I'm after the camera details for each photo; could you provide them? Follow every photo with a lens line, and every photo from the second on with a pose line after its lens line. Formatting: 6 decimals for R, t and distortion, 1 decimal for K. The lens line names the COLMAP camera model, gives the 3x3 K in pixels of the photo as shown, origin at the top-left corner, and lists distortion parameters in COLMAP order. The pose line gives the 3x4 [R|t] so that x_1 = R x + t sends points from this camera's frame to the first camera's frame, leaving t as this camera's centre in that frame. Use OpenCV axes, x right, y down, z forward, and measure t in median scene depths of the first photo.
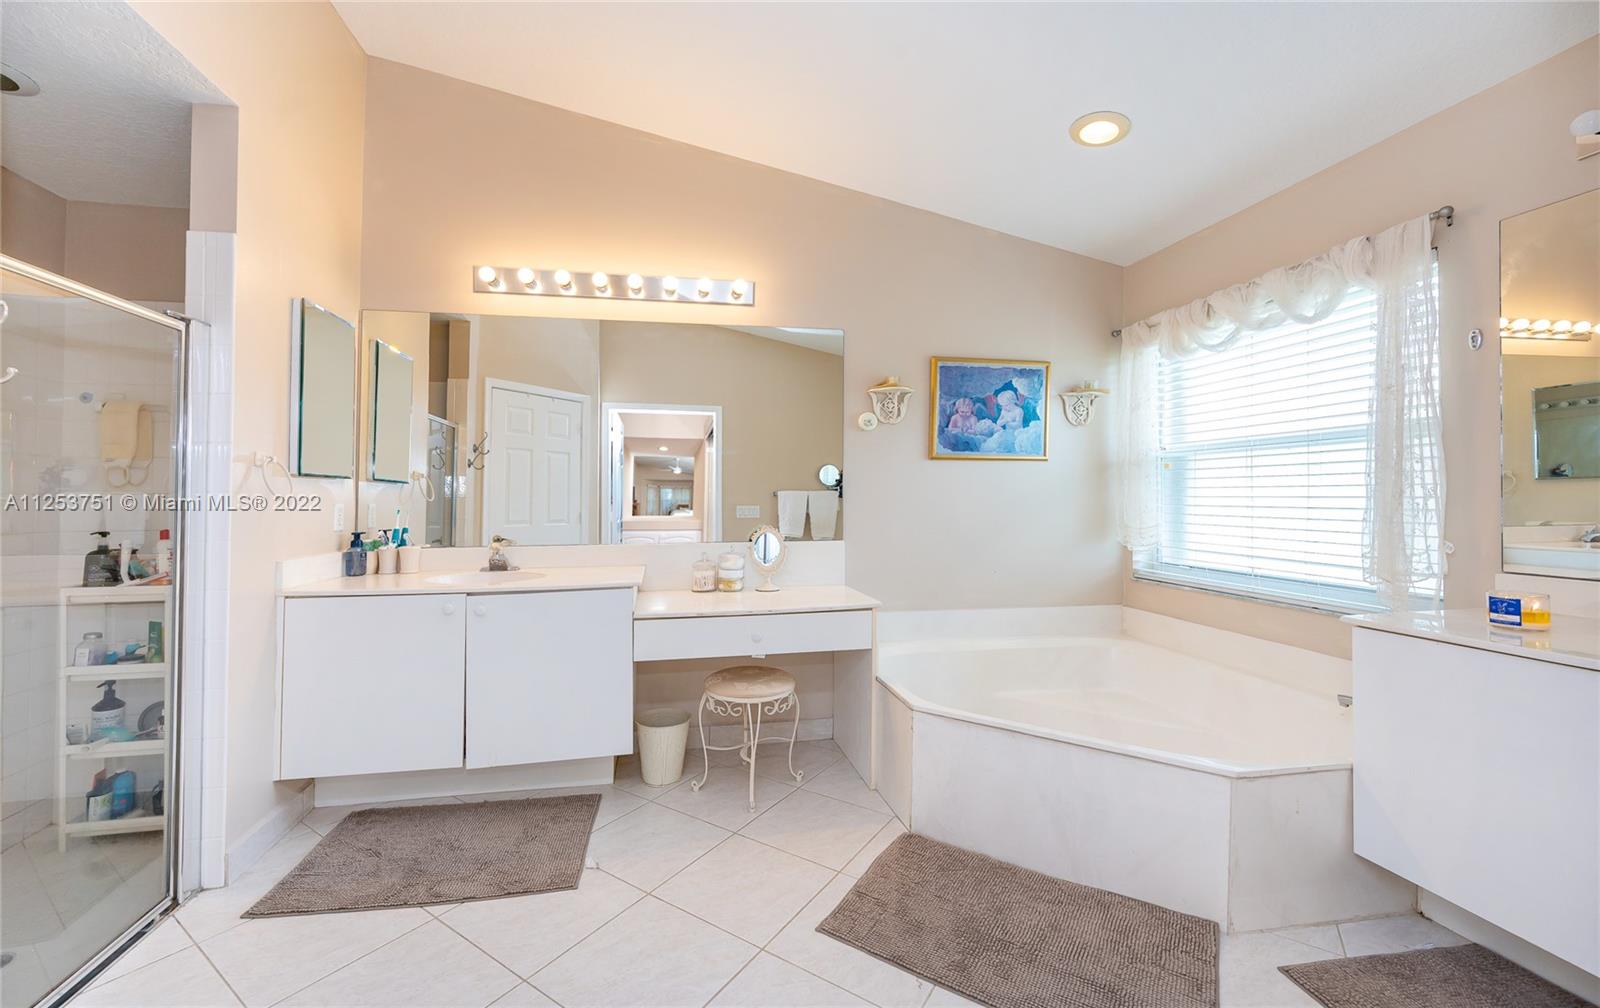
lens RADIAL K [[626.1, 0, 802.5], [0, 626.1, 485.0], [0, 0, 1]] dist [0.000328, -0.000170]
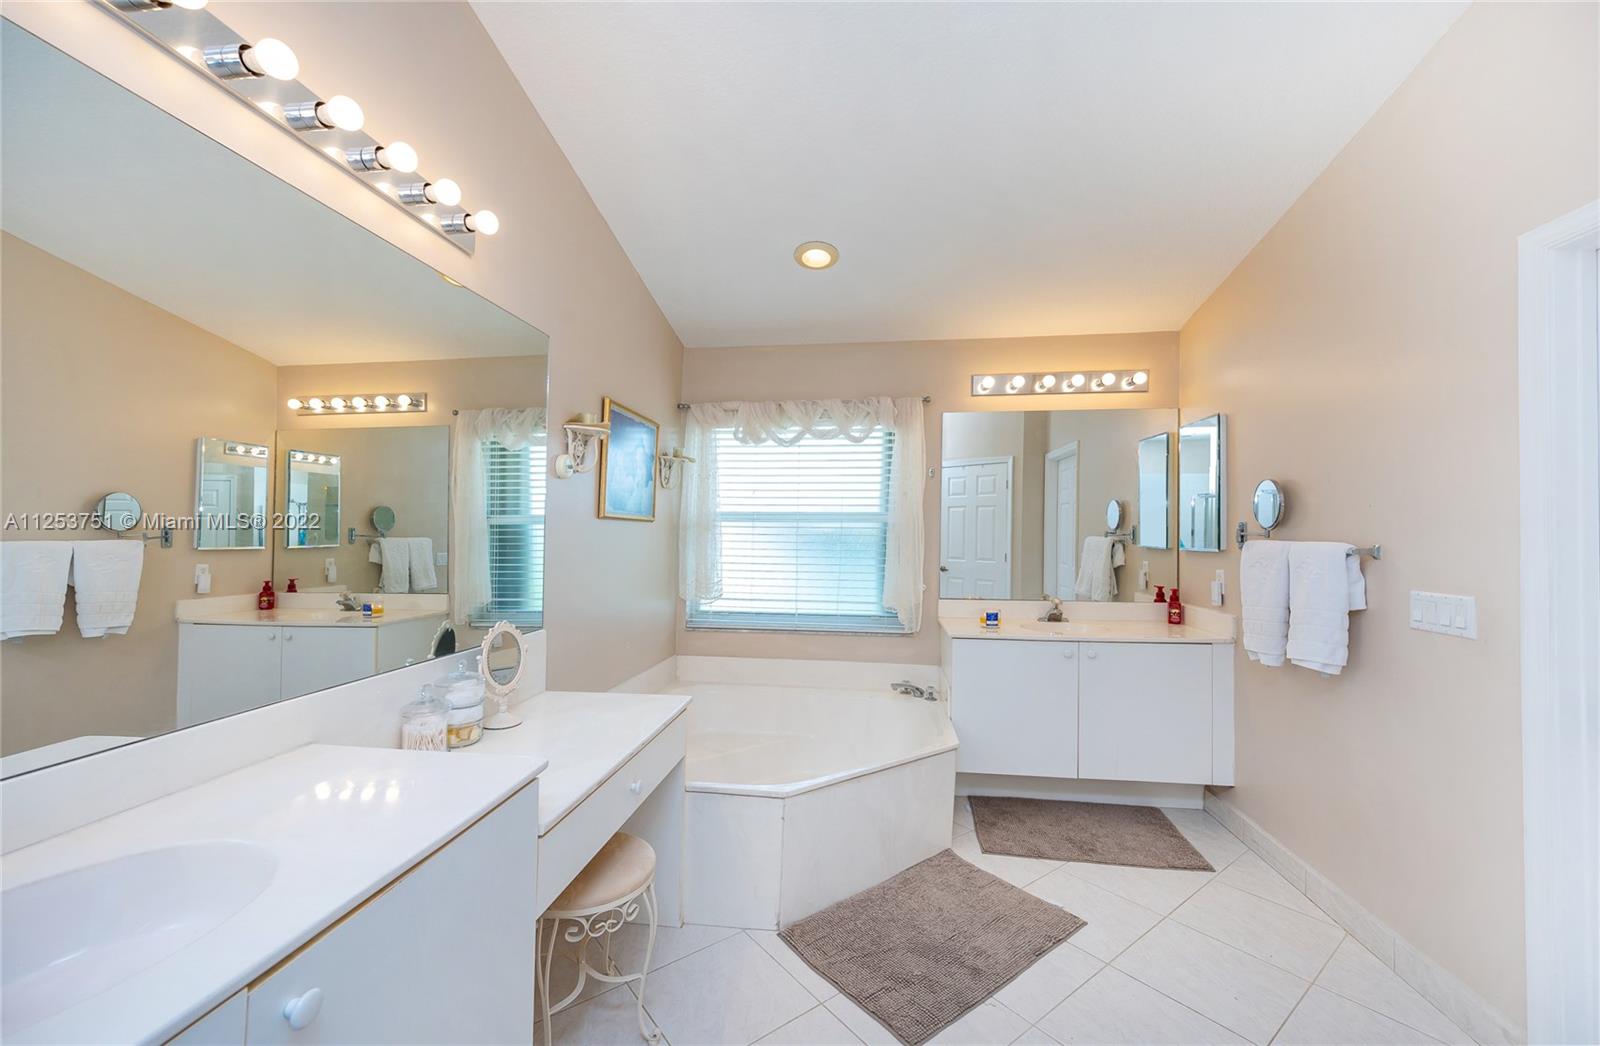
lens RADIAL K [[629.8, 0, 798.9], [0, 629.8, 523.9], [0, 0, 1]] dist [-0.036346, -0.000005]
pose [[0.337644, 0.019582, 0.941070, -0.549624], [-0.025622, 0.999604, -0.011608, -0.035498], [-0.940925, -0.020193, 0.338013, 0.525160]]
